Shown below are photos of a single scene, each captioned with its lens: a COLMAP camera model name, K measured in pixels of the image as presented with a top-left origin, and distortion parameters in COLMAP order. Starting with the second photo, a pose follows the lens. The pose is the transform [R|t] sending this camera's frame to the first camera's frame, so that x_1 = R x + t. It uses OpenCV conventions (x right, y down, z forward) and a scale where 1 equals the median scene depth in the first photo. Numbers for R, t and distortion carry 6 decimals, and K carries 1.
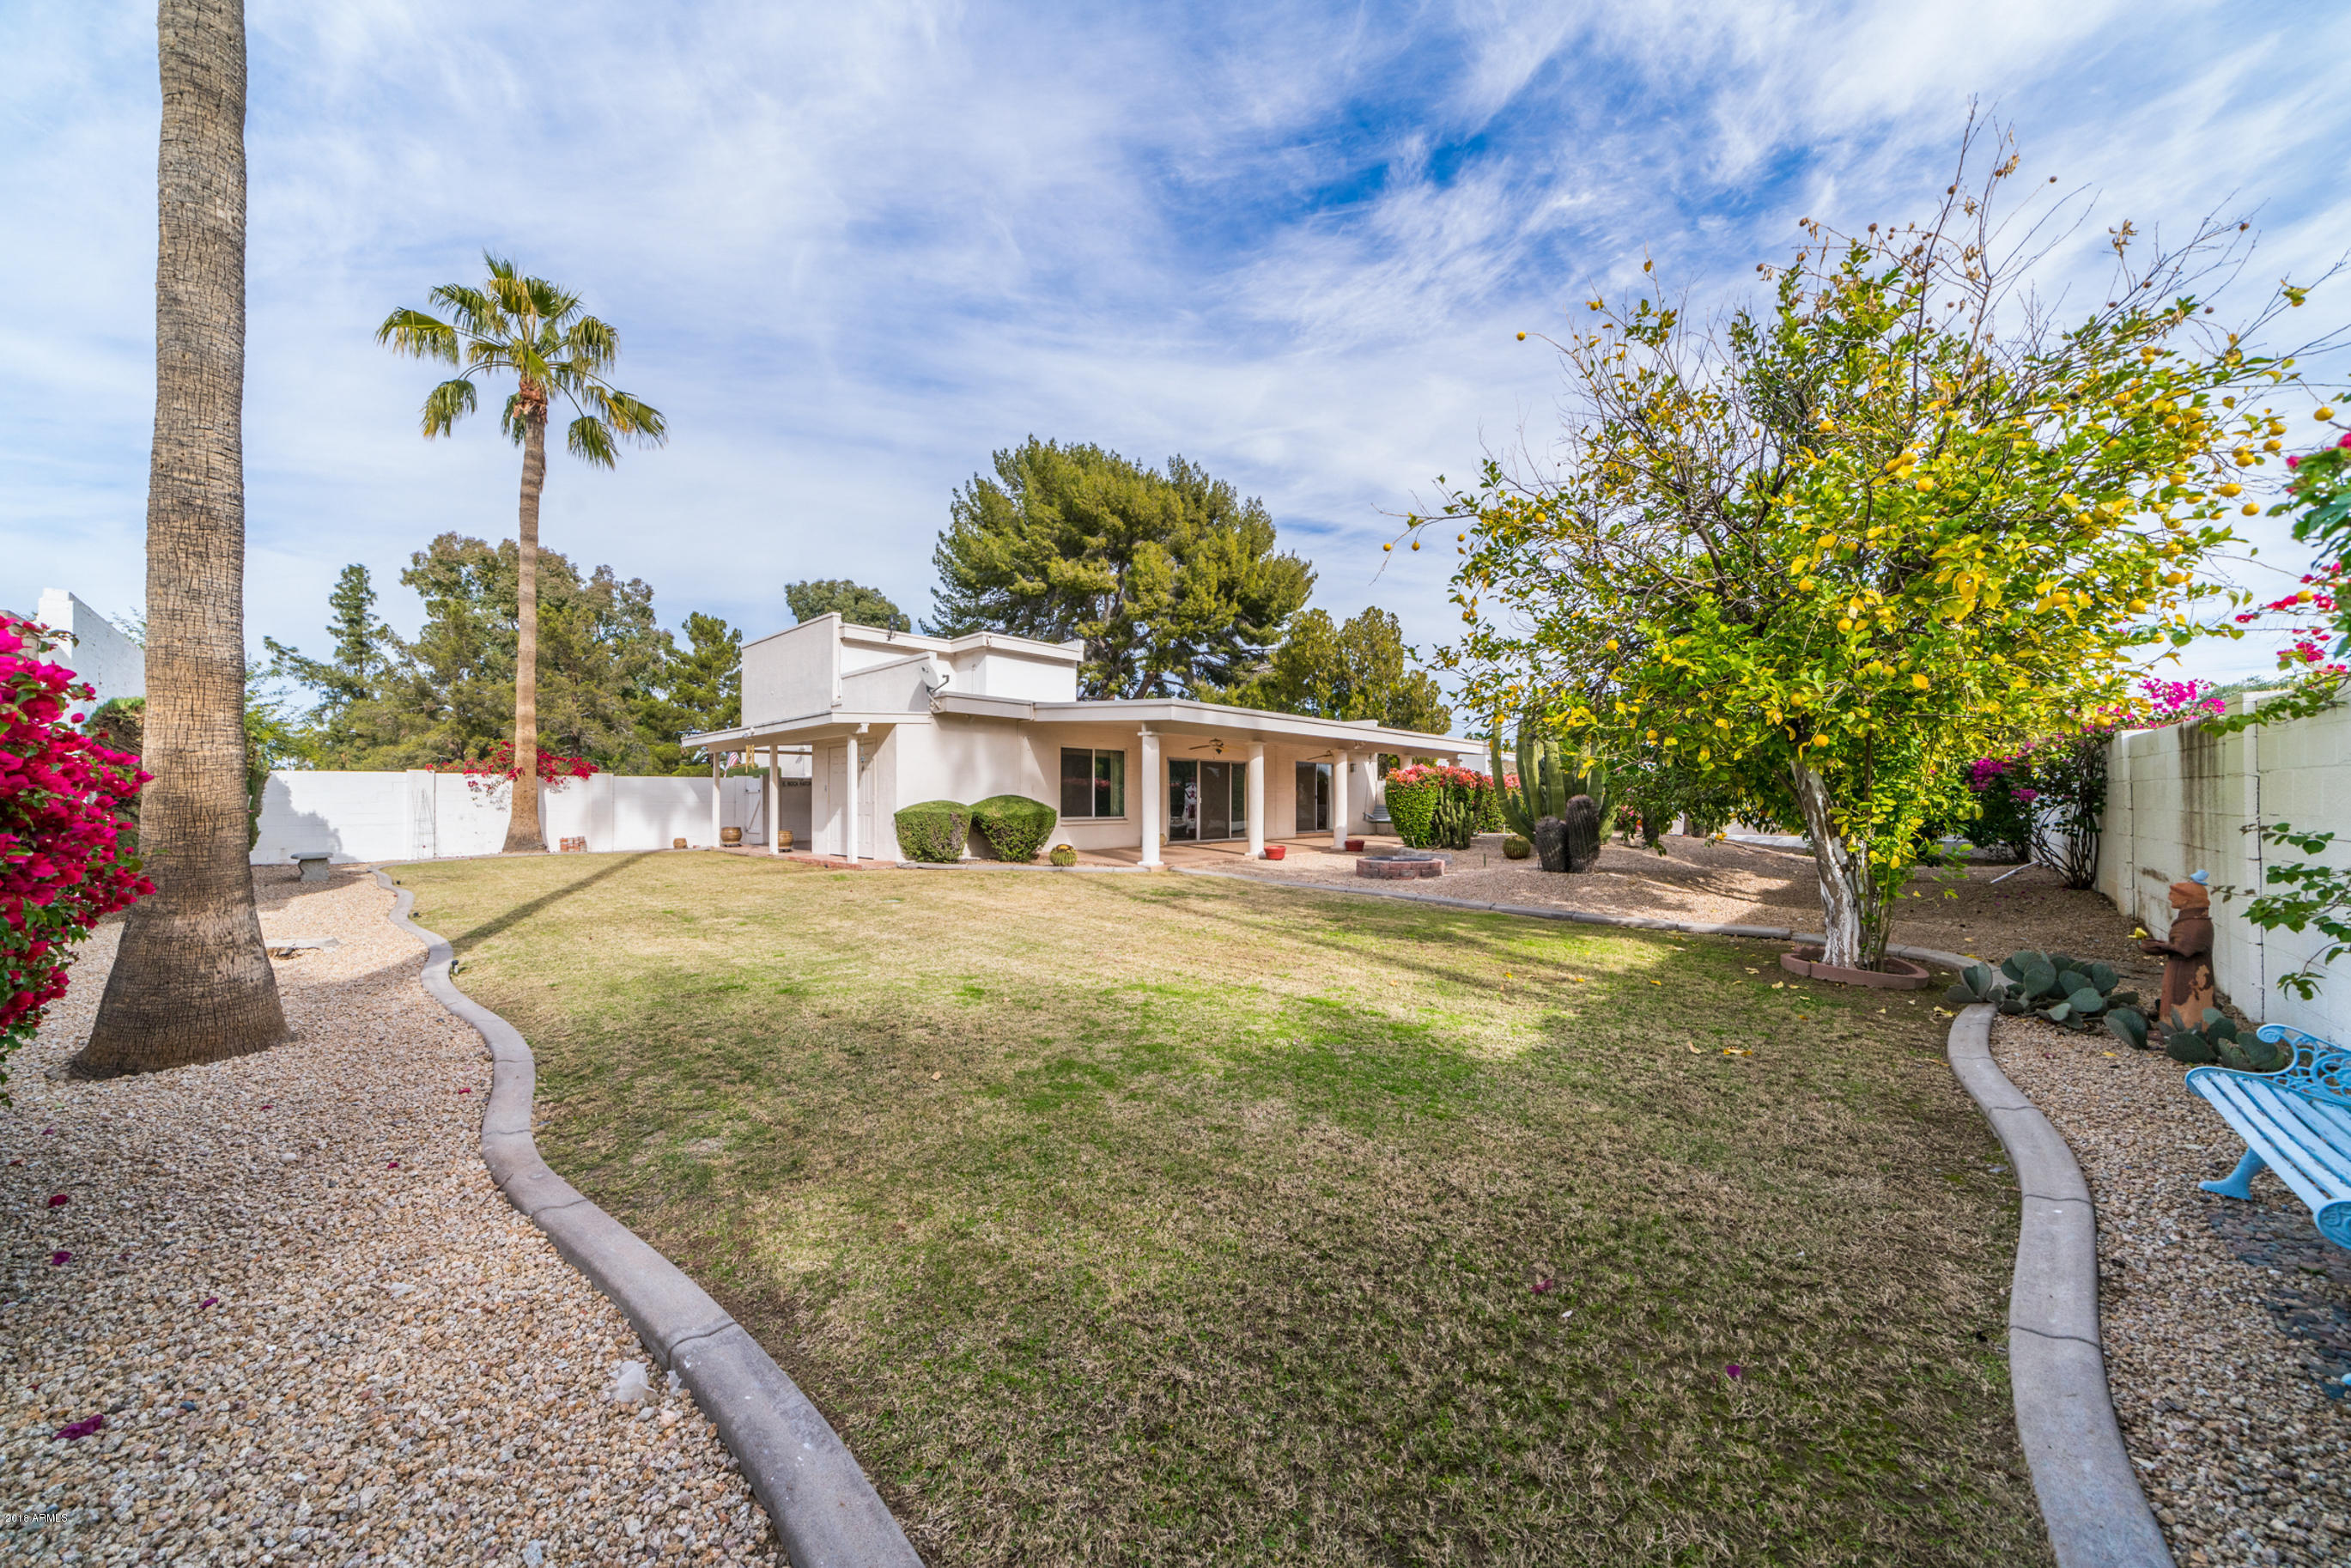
lens RADIAL K [[797.6, 0, 1168.5], [0, 797.6, 789.8], [0, 0, 1]] dist [-0.008550, 0.000918]
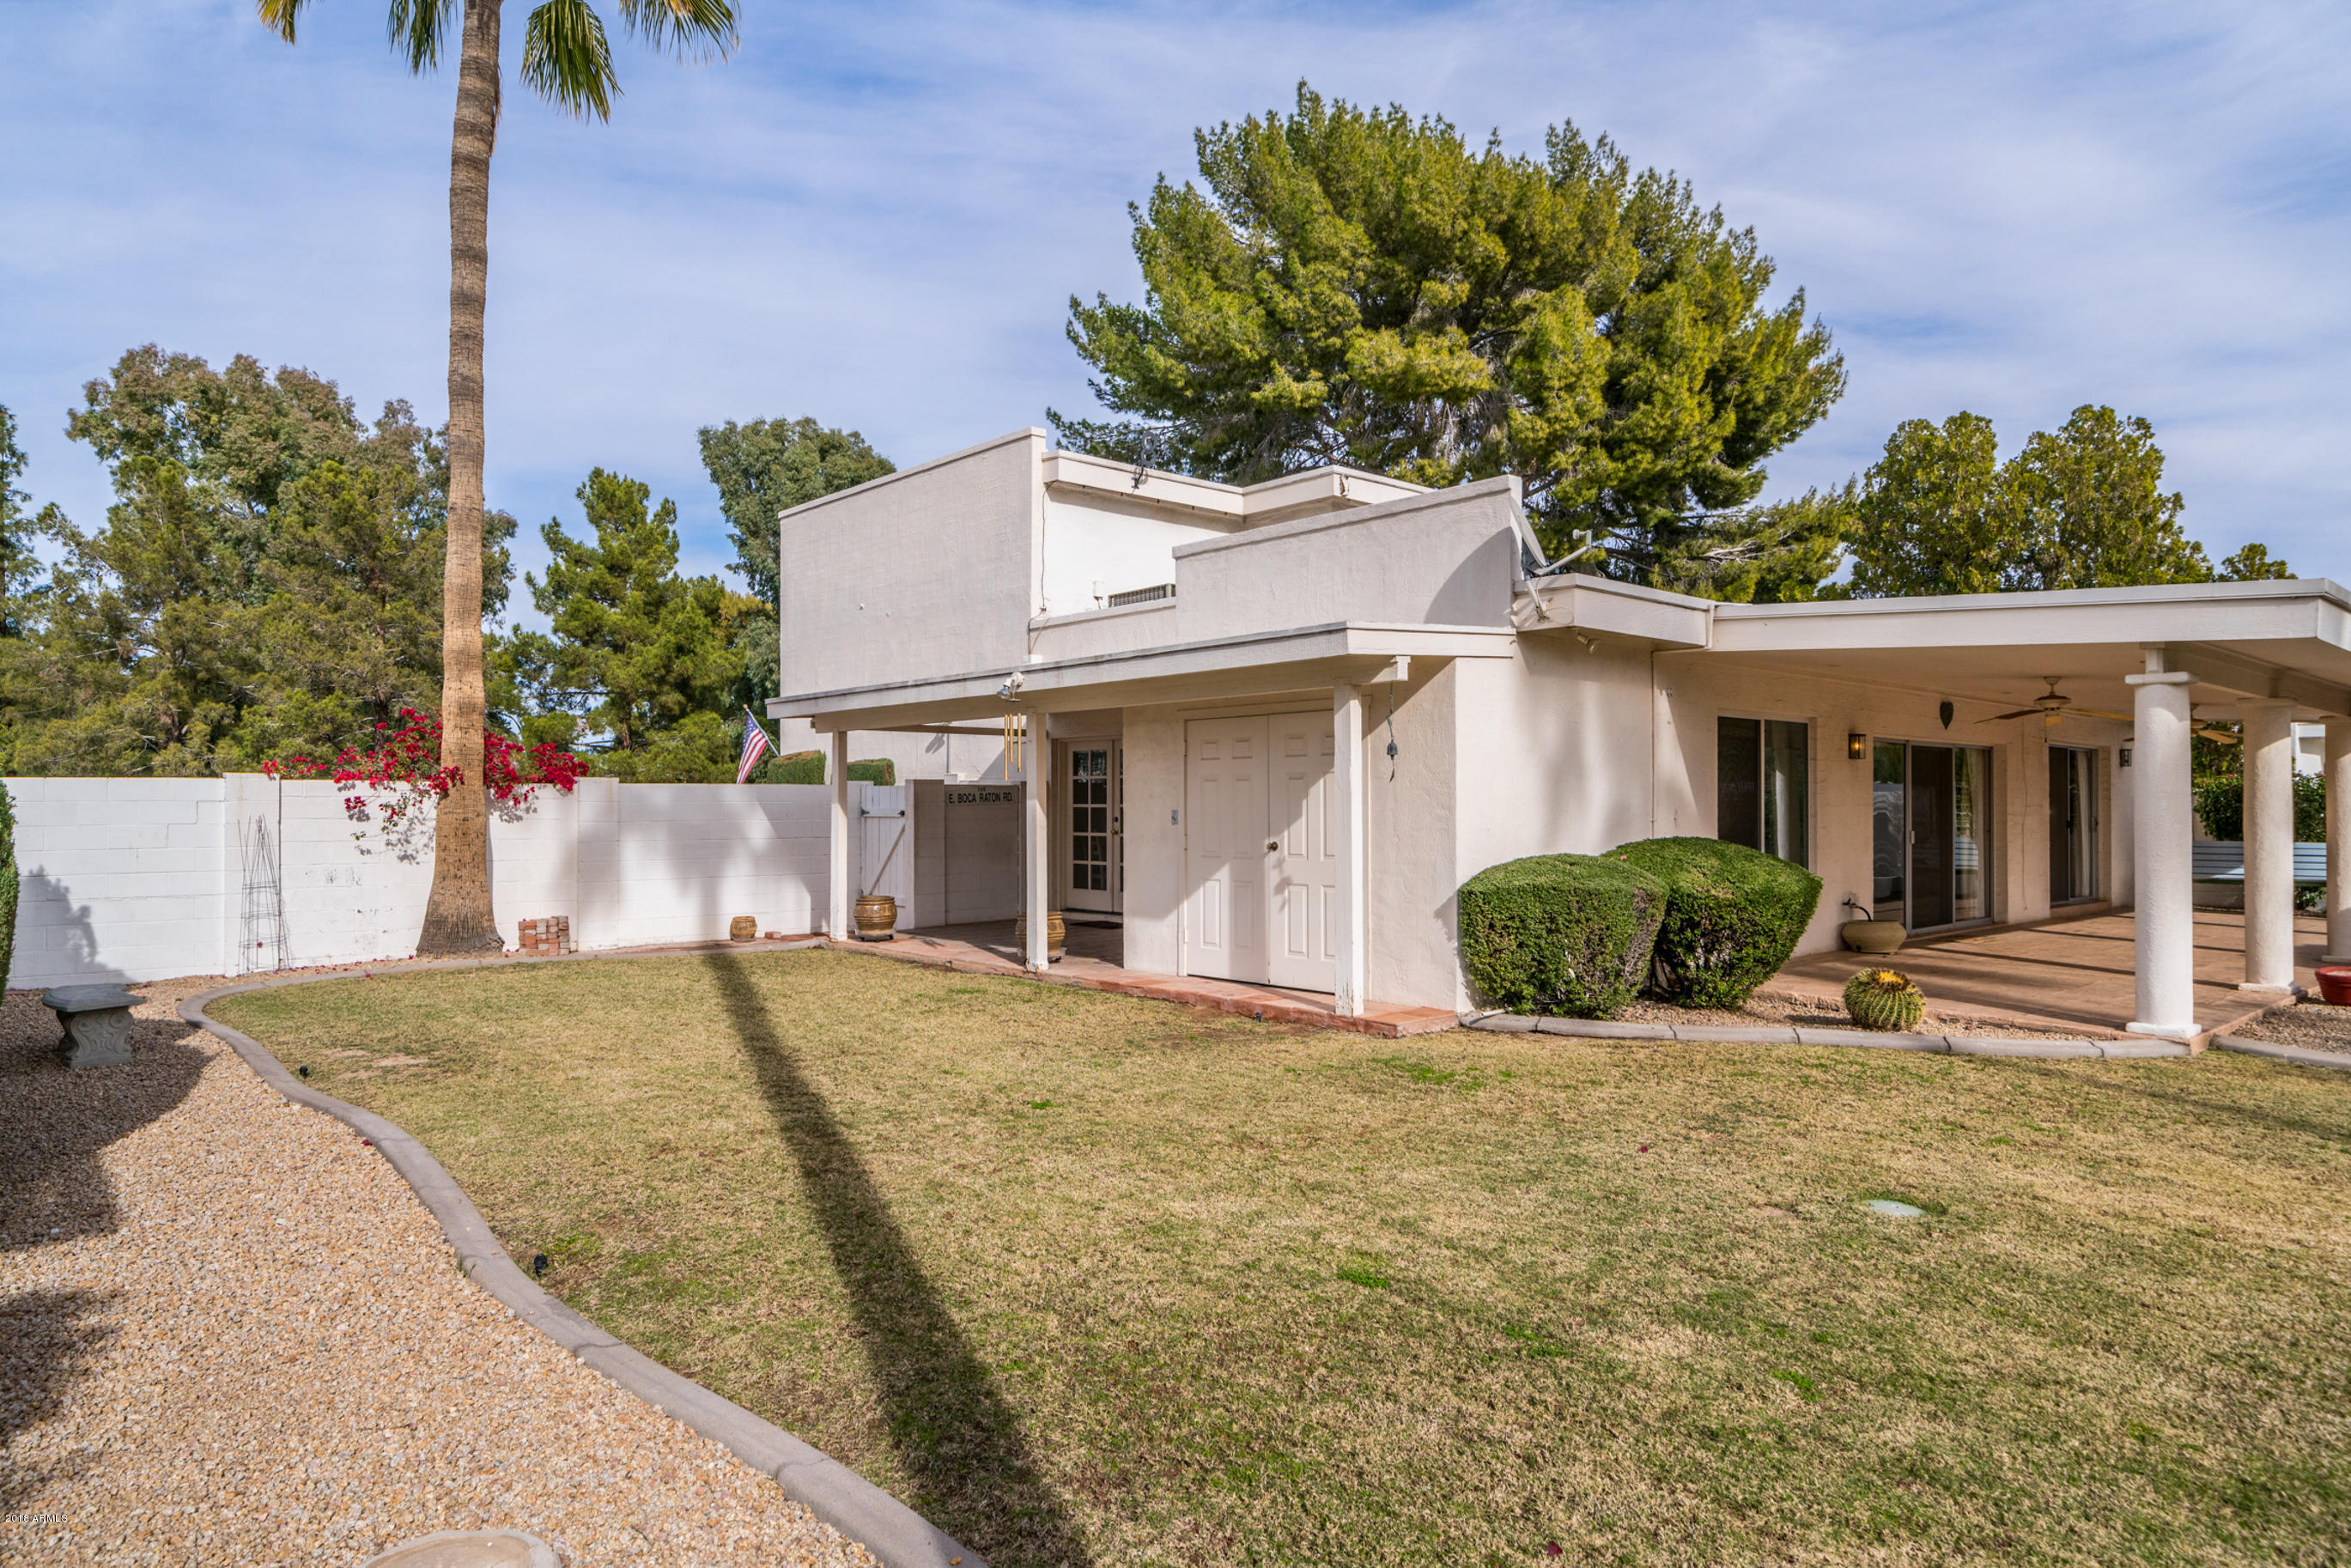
lens RADIAL K [[1415.4, 0, 1177.2], [0, 1415.4, 790.5], [0, 0, 1]] dist [0.002177, 0.002747]
pose [[0.995486, -0.000536, -0.094908, -0.167285], [0.000522, 1.000000, -0.000171, -0.007247], [0.094908, 0.000120, 0.995486, 0.121215]]
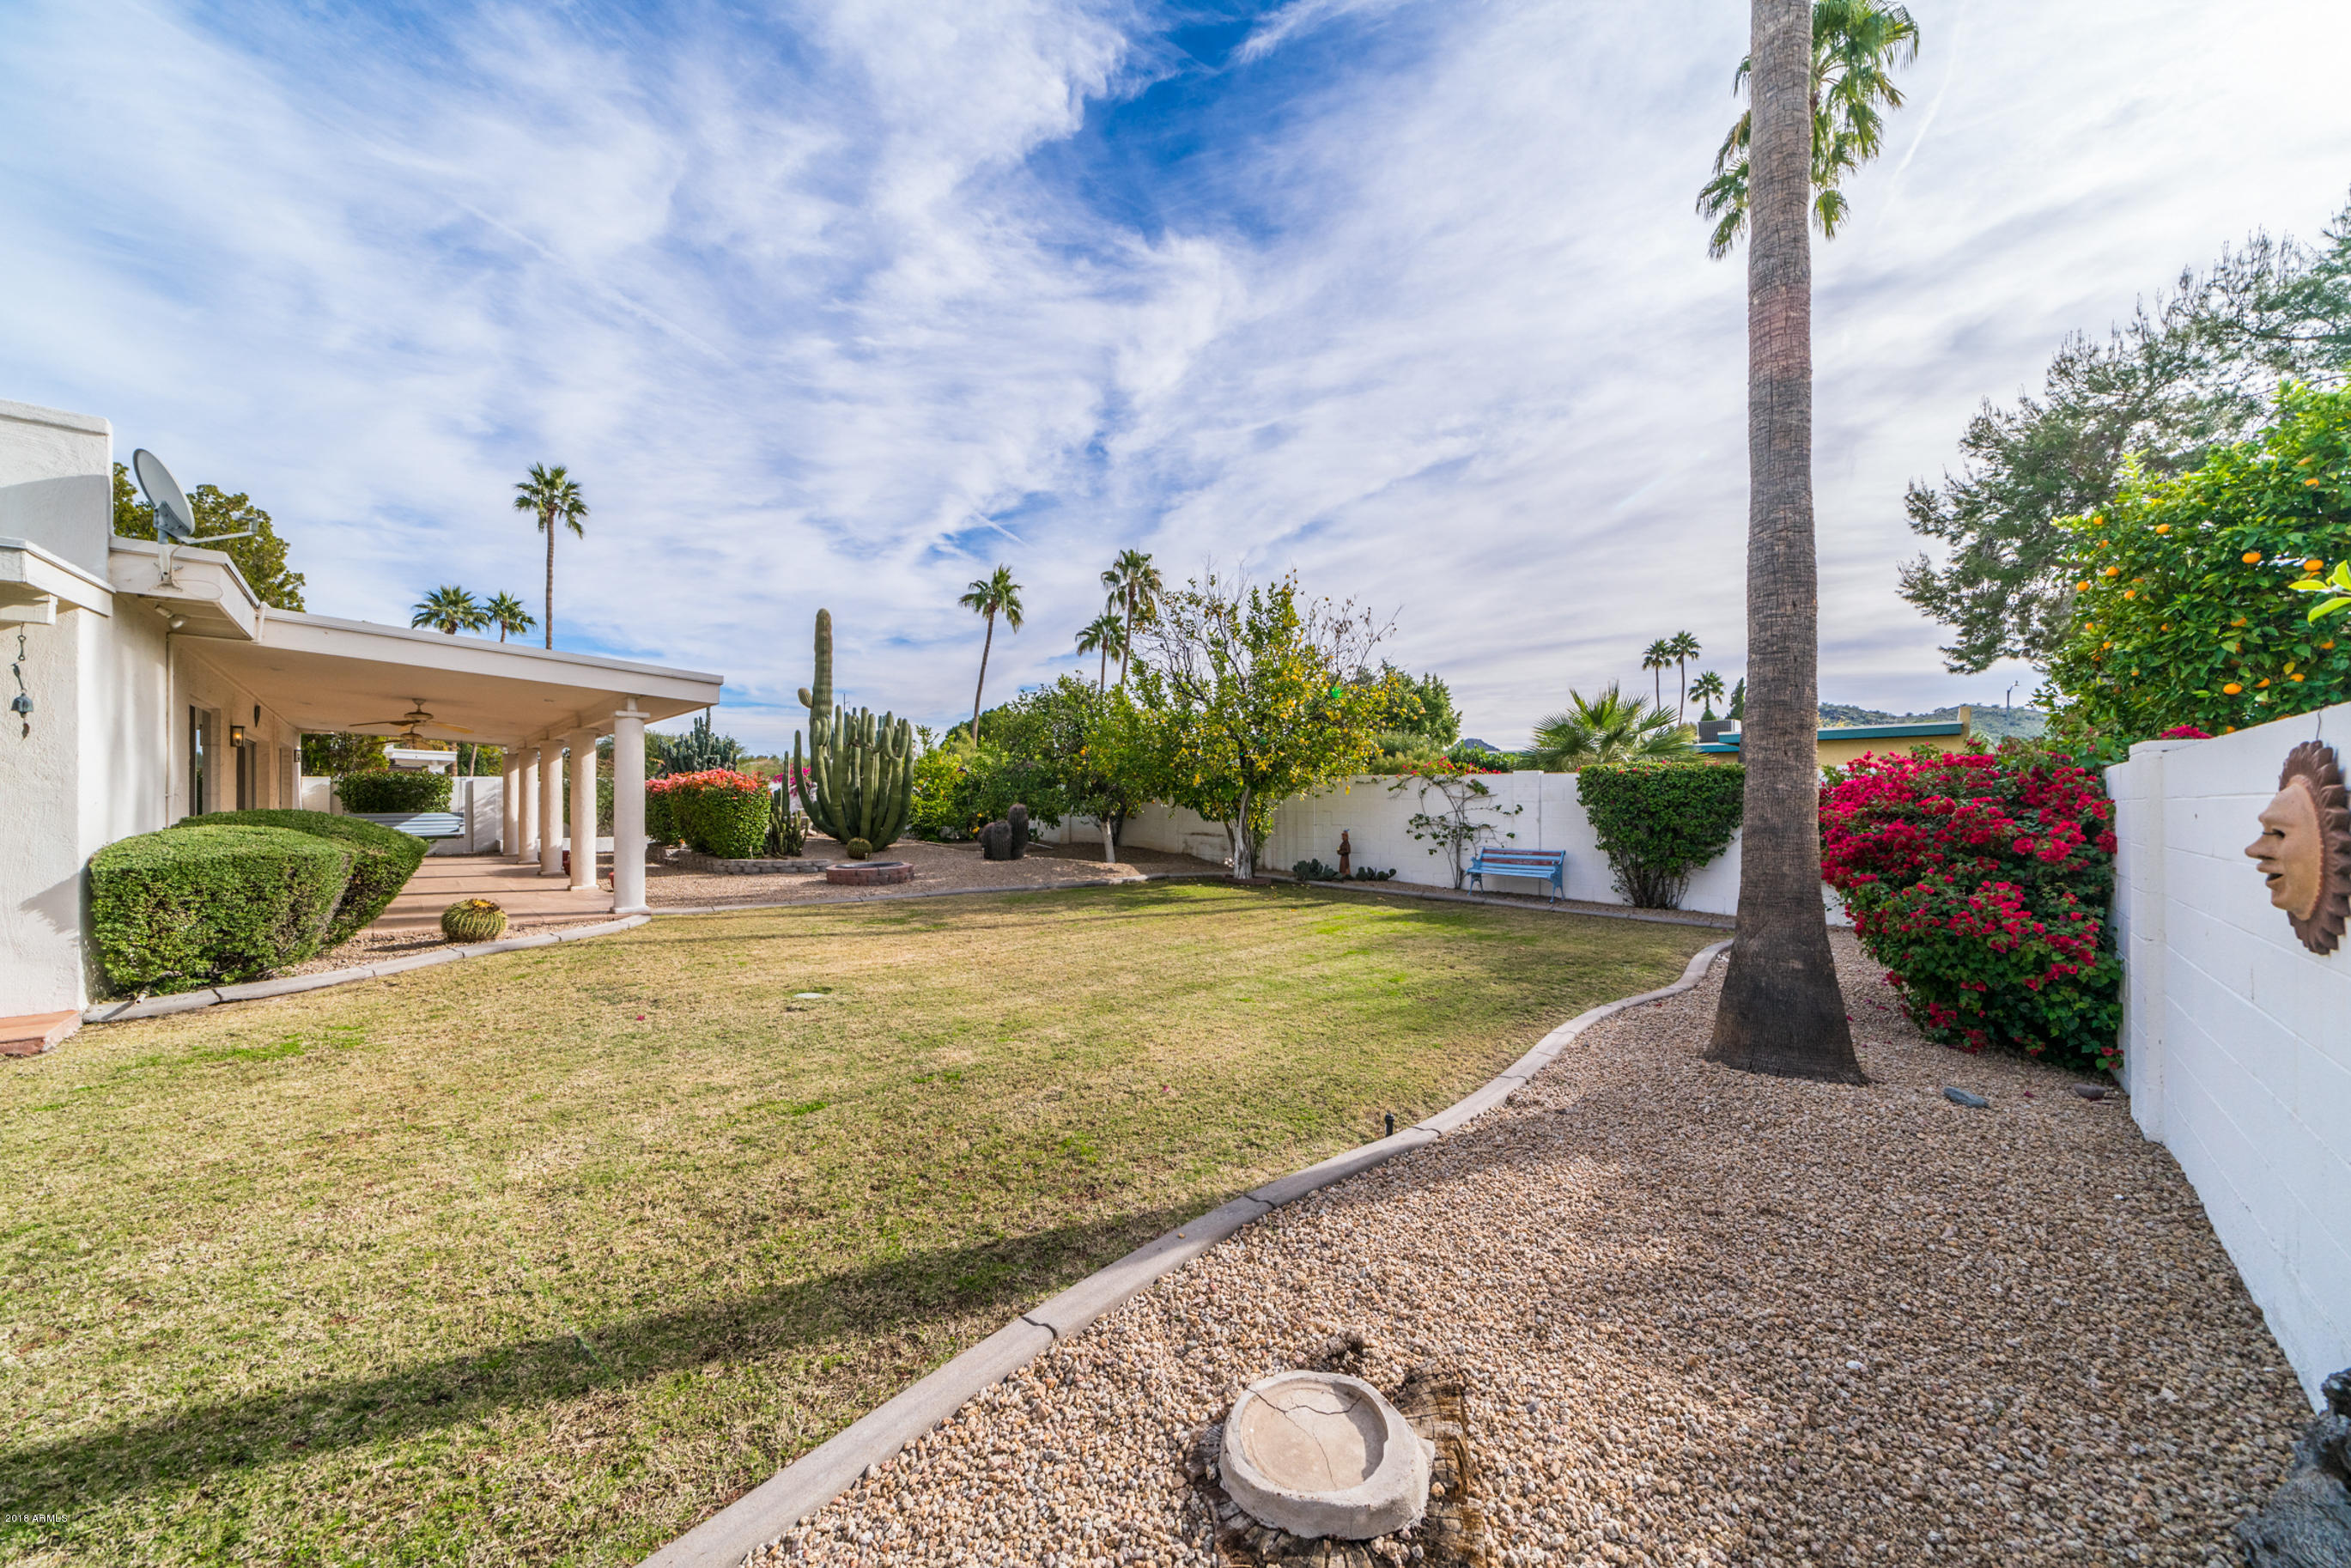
lens RADIAL K [[797.6, 0, 1181.2], [0, 797.6, 803.3], [0, 0, 1]] dist [-0.008550, 0.000918]
pose [[0.019911, -0.010308, 0.999749, -0.528939], [-0.008443, 0.999909, 0.010477, 0.008538], [-0.999766, -0.008650, 0.019822, 0.429370]]
